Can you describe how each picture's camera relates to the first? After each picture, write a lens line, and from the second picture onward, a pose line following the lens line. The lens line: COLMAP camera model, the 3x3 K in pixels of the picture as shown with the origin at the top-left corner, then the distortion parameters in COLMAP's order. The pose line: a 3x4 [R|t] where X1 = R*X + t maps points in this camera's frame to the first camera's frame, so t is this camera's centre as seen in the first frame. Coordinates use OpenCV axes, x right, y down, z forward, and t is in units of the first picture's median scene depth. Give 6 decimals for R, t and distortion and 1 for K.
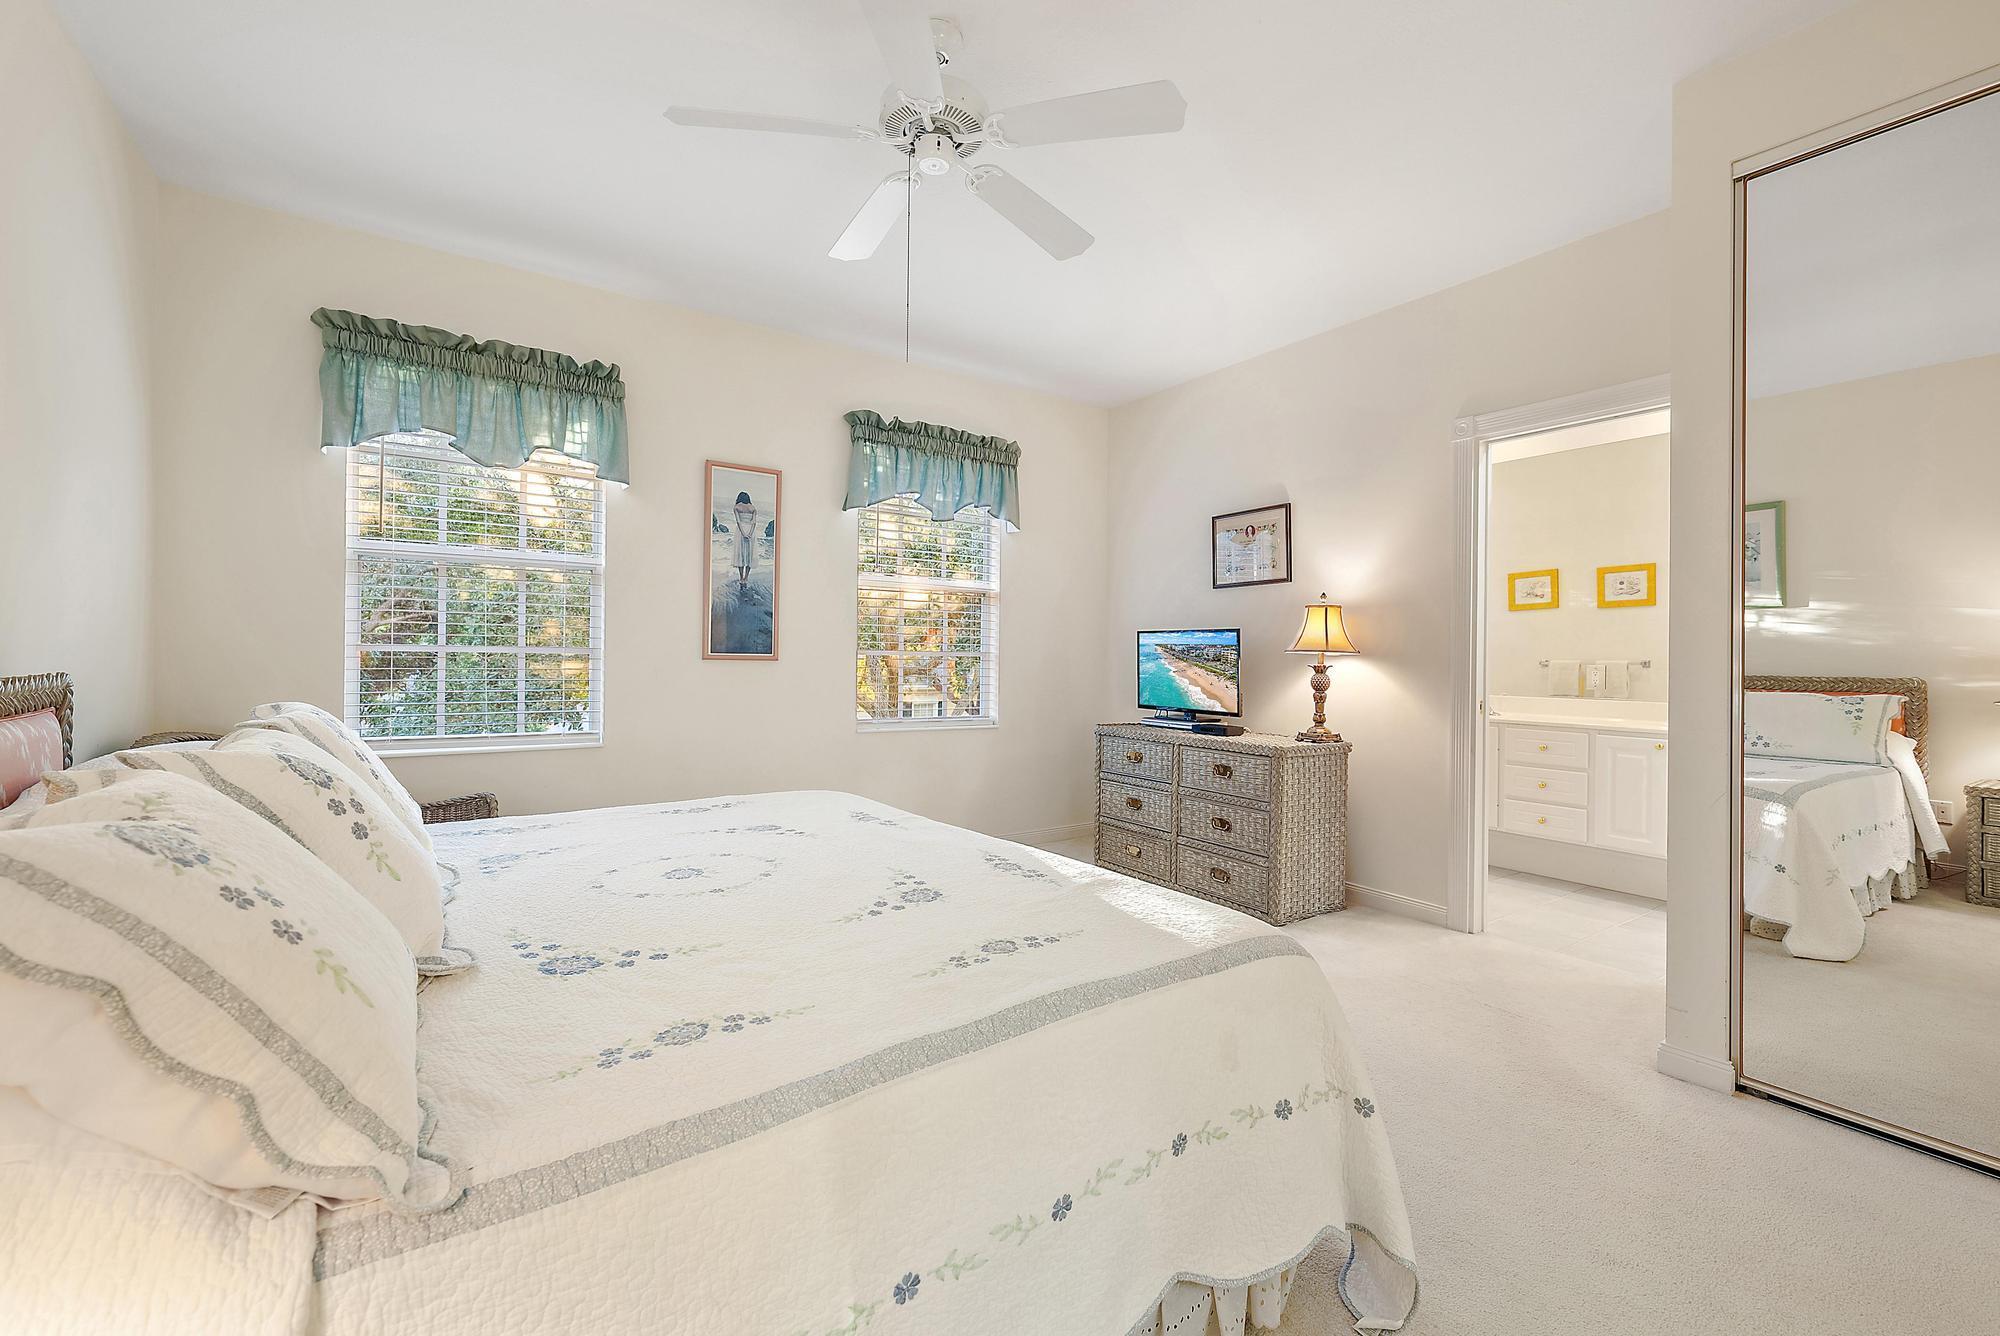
lens RADIAL K [[833.4, 0, 998.0], [0, 833.4, 659.1], [0, 0, 1]] dist [0.001699, -0.000367]
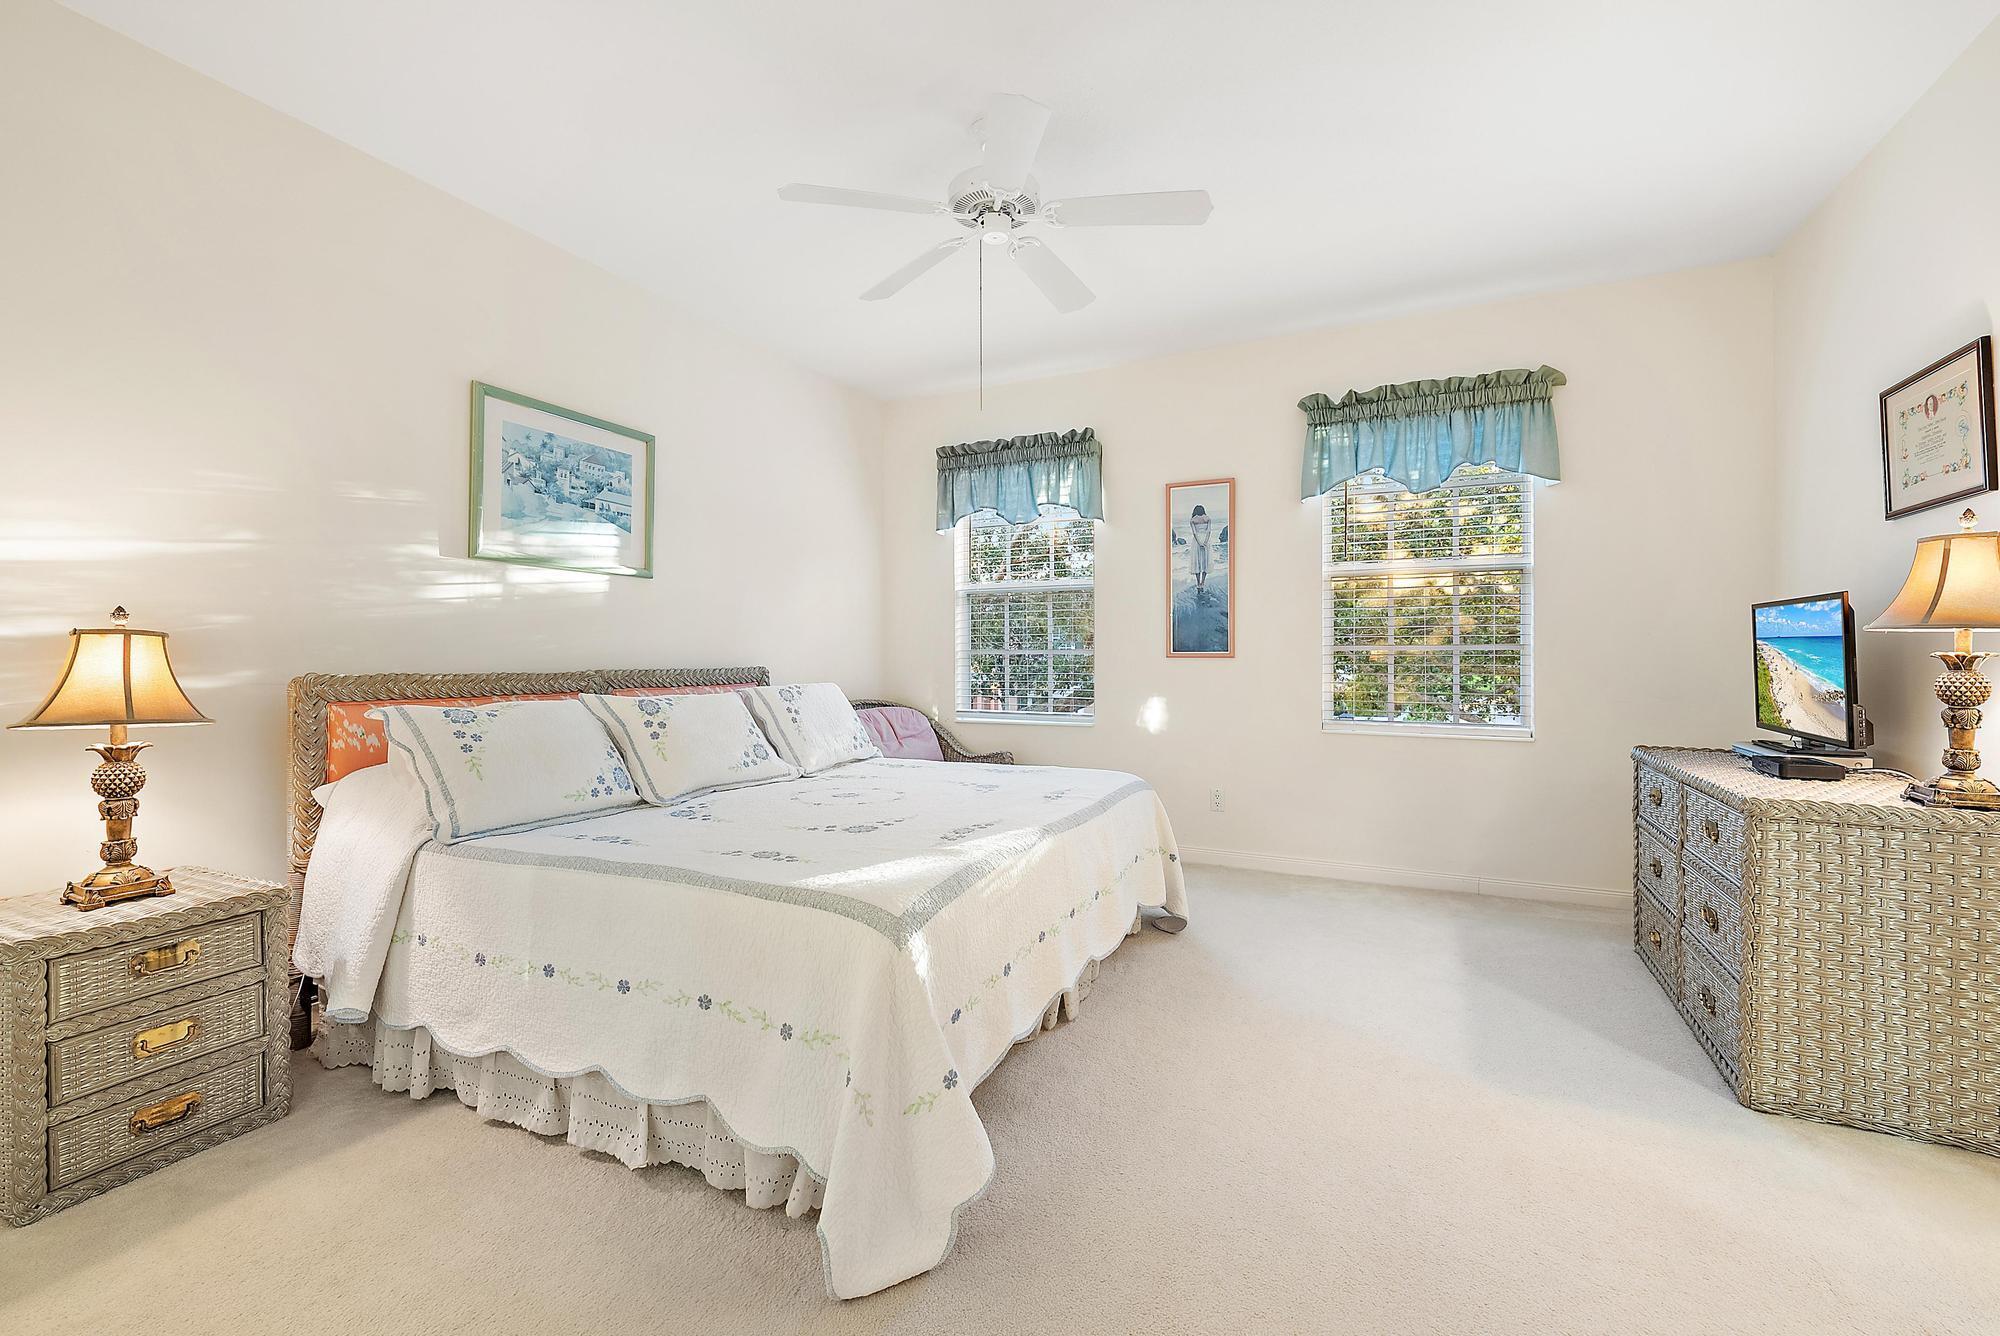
lens RADIAL K [[833.4, 0, 1005.2], [0, 833.4, 653.2], [0, 0, 1]] dist [0.001699, -0.000367]
pose [[0.480626, -0.015981, -0.876780, 0.532681], [0.009088, 0.999871, -0.013242, 0.007666], [0.876879, -0.001604, 0.480709, 0.244285]]
